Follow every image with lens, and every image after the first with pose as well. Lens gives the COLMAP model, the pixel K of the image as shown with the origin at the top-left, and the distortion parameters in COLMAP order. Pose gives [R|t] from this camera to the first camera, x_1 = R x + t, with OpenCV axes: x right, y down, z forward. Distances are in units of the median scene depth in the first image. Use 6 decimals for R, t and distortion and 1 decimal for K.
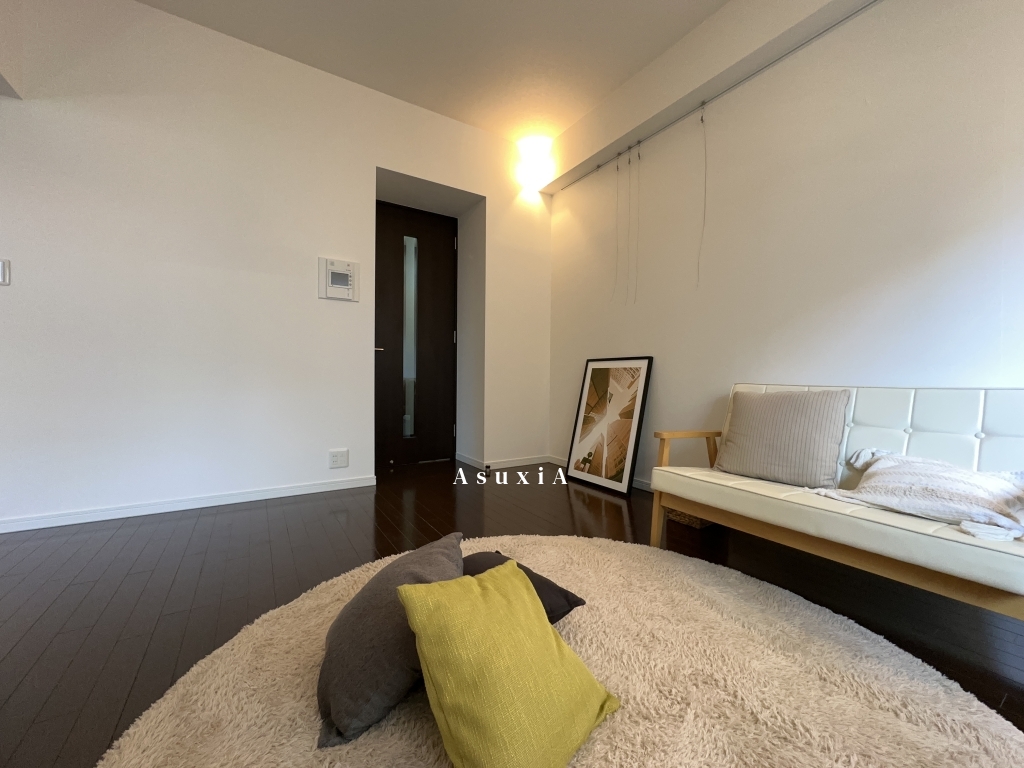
lens RADIAL K [[408.7, 0, 509.7], [0, 408.7, 382.6], [0, 0, 1]] dist [0.000271, 0.000024]
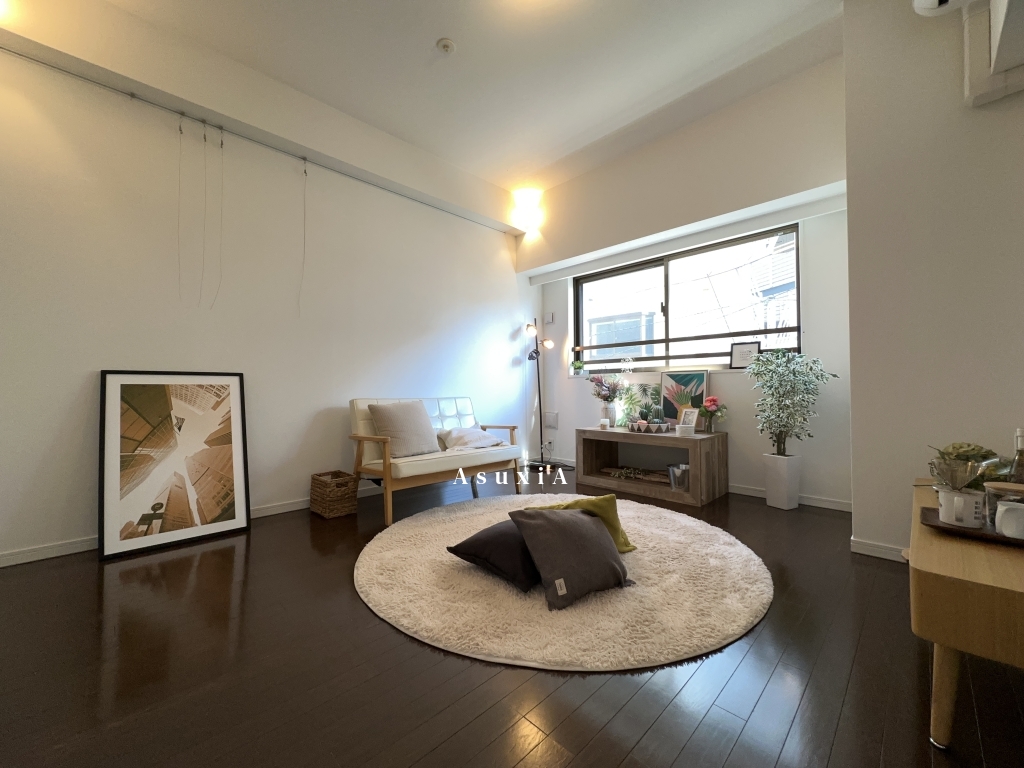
lens RADIAL K [[408.7, 0, 510.2], [0, 408.7, 385.8], [0, 0, 1]] dist [0.000271, 0.000024]
pose [[-0.210340, 0.003715, 0.977621, -0.647549], [0.014832, 0.999890, -0.000609, -0.024437], [-0.977516, 0.014372, -0.210372, 0.567713]]
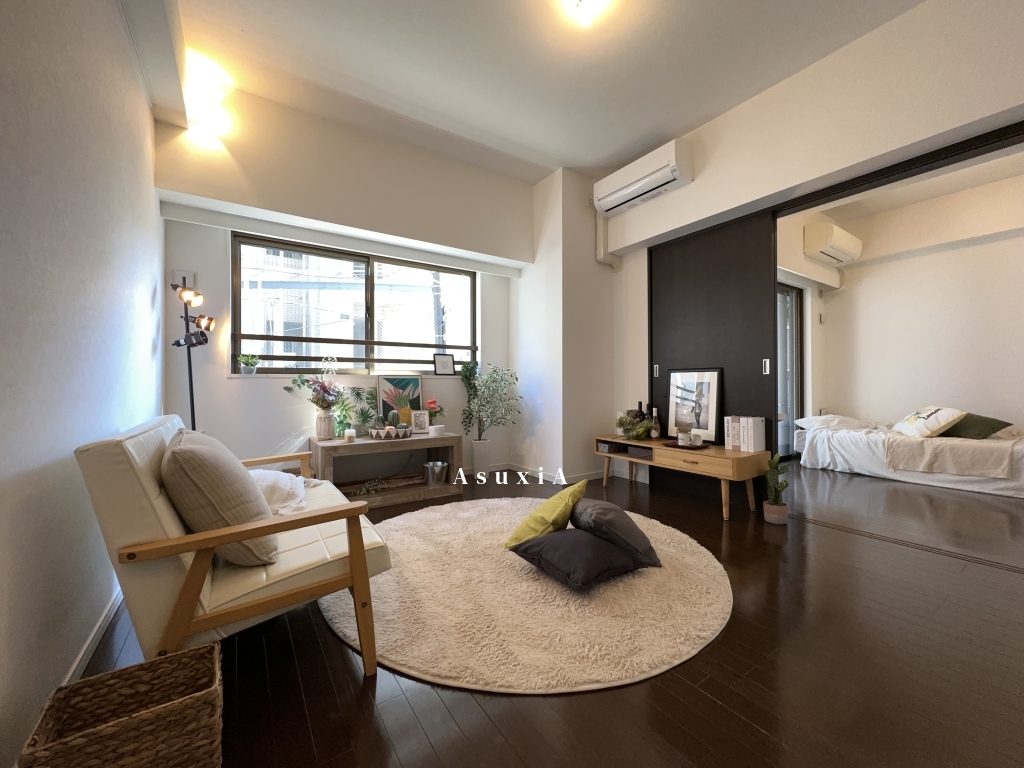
lens RADIAL K [[408.7, 0, 512.1], [0, 408.7, 381.7], [0, 0, 1]] dist [0.000271, 0.000024]
pose [[-0.999589, 0.001405, -0.028645, 0.196265], [0.001340, 0.999997, 0.002273, -0.045820], [0.028648, 0.002234, -0.999587, 1.131447]]
